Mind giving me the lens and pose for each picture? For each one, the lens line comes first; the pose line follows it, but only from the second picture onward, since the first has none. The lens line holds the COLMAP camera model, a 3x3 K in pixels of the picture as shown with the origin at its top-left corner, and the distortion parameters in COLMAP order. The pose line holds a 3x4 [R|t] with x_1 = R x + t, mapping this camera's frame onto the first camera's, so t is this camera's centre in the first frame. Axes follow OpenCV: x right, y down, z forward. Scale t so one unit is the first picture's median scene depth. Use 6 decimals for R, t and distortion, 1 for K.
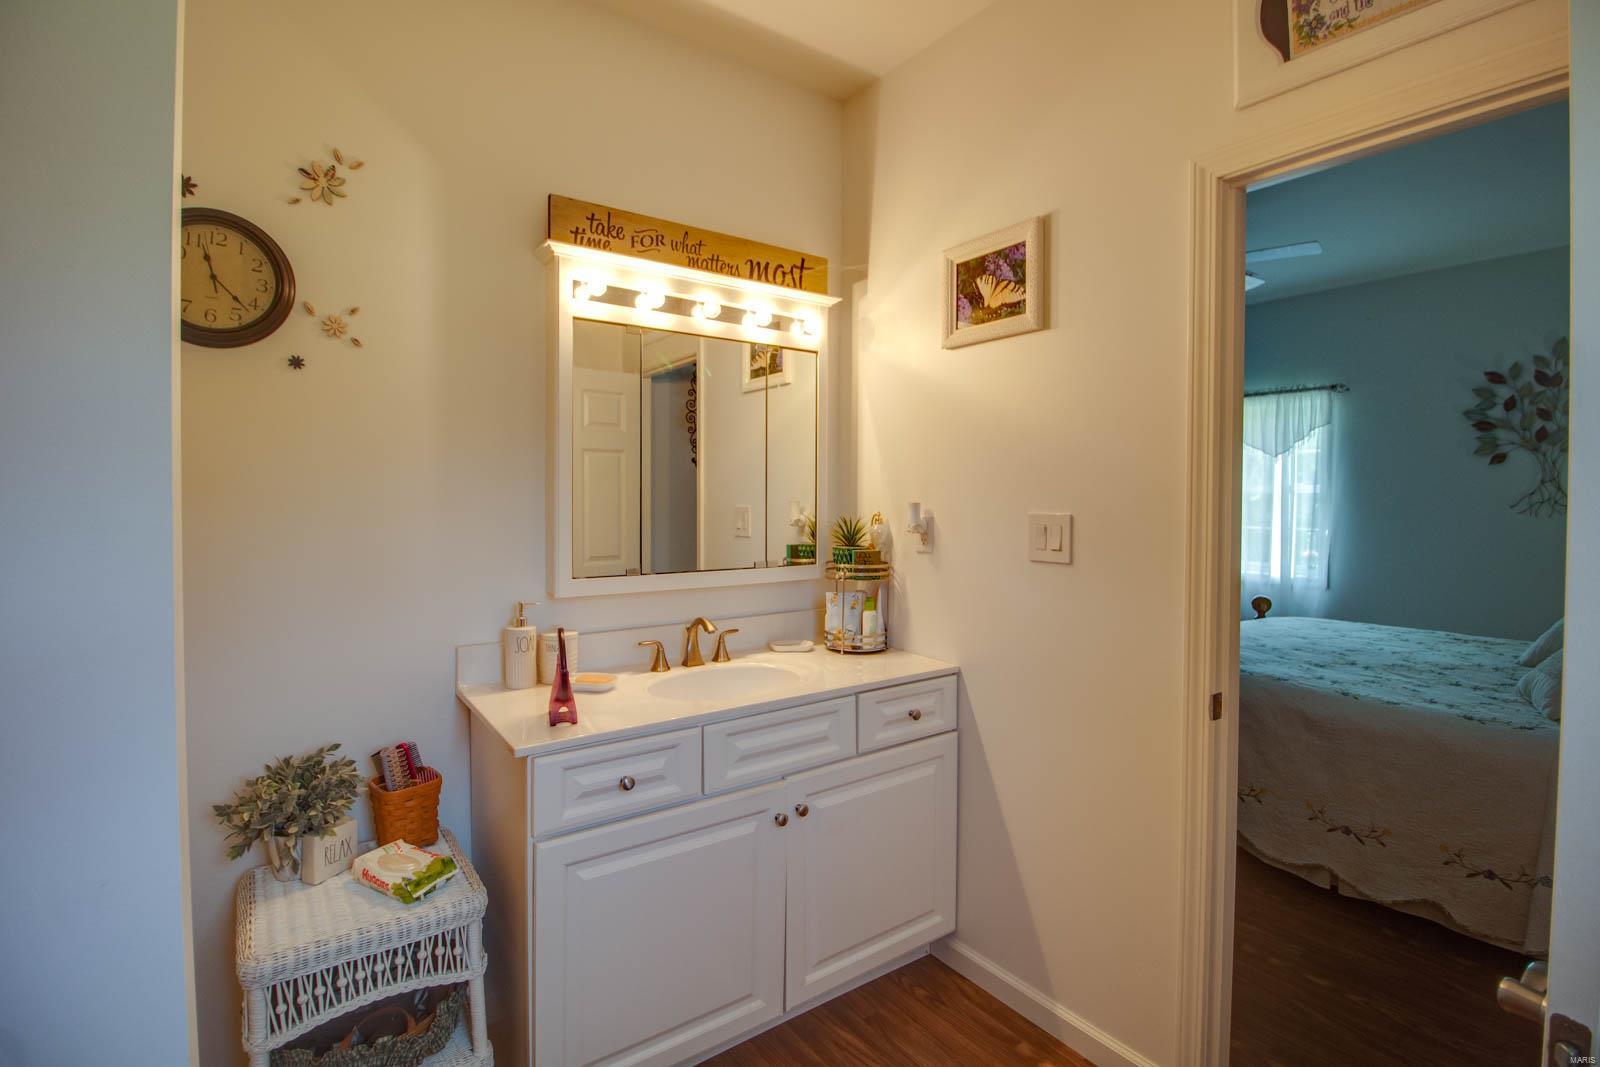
lens RADIAL K [[747.8, 0, 787.2], [0, 747.8, 509.0], [0, 0, 1]] dist [0.001332, -0.014783]
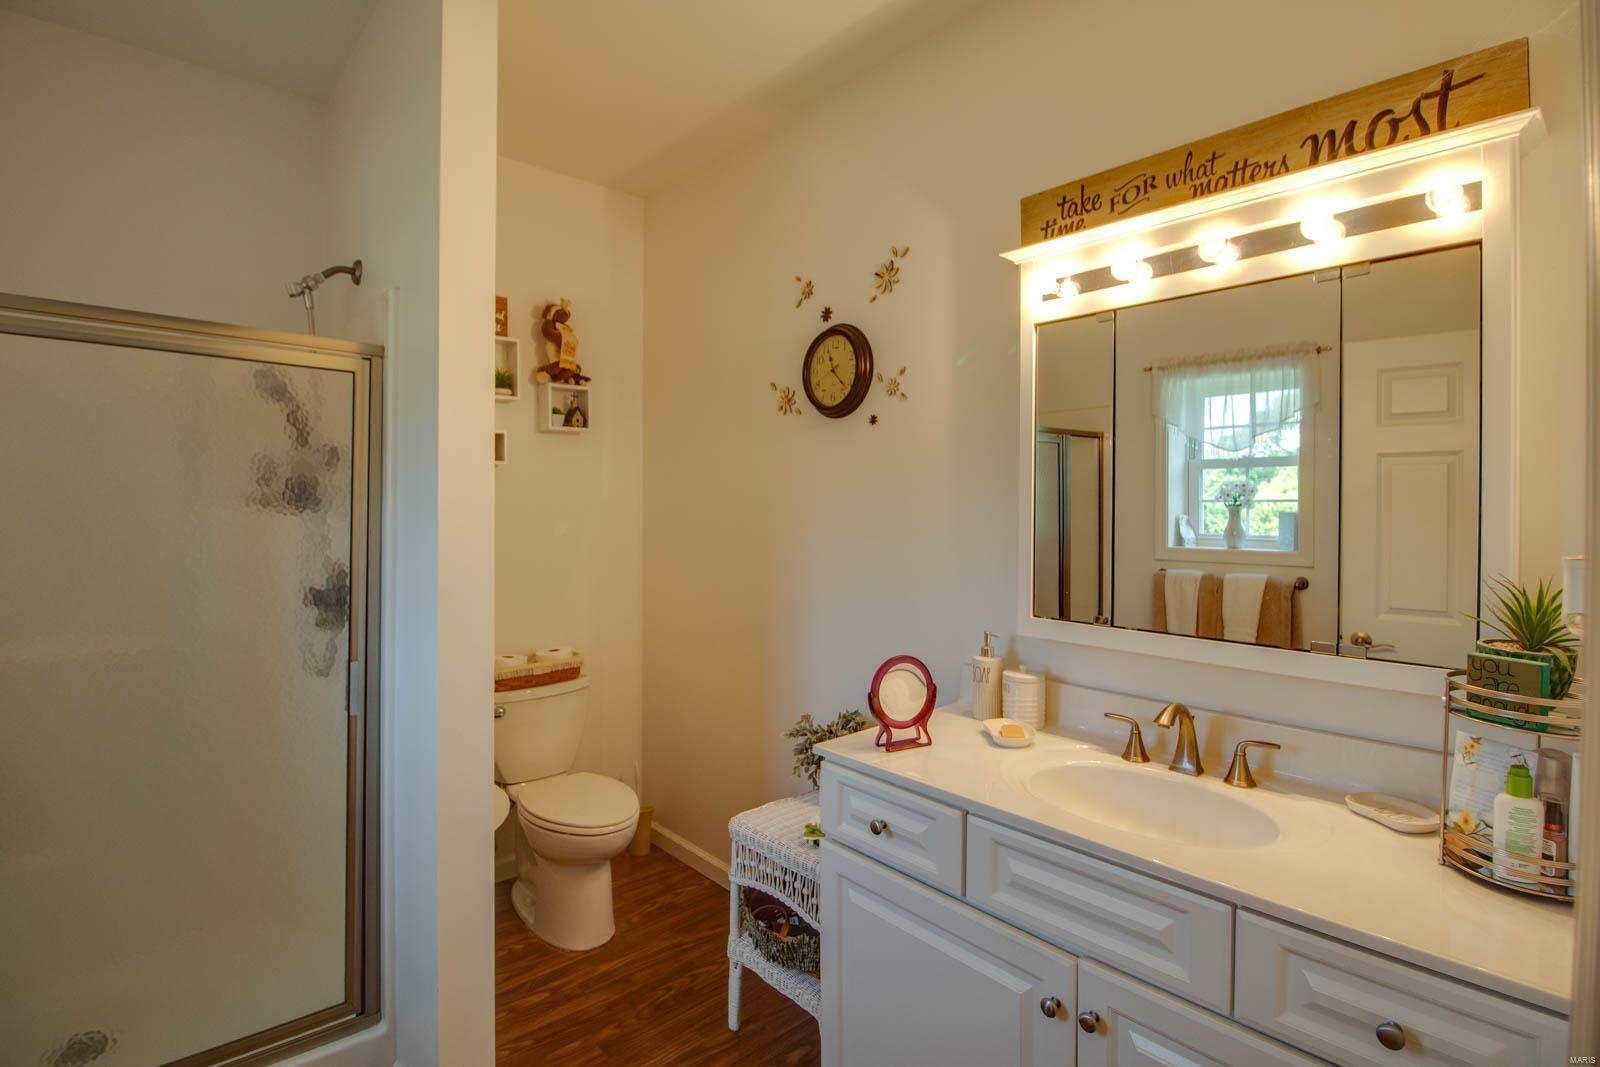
lens RADIAL K [[747.8, 0, 787.2], [0, 747.8, 509.0], [0, 0, 1]] dist [0.001332, -0.014783]
pose [[0.127976, -0.001393, -0.991776, 0.551945], [-0.024974, 0.999677, -0.004627, -0.023136], [0.991463, 0.025361, 0.127900, 0.582826]]
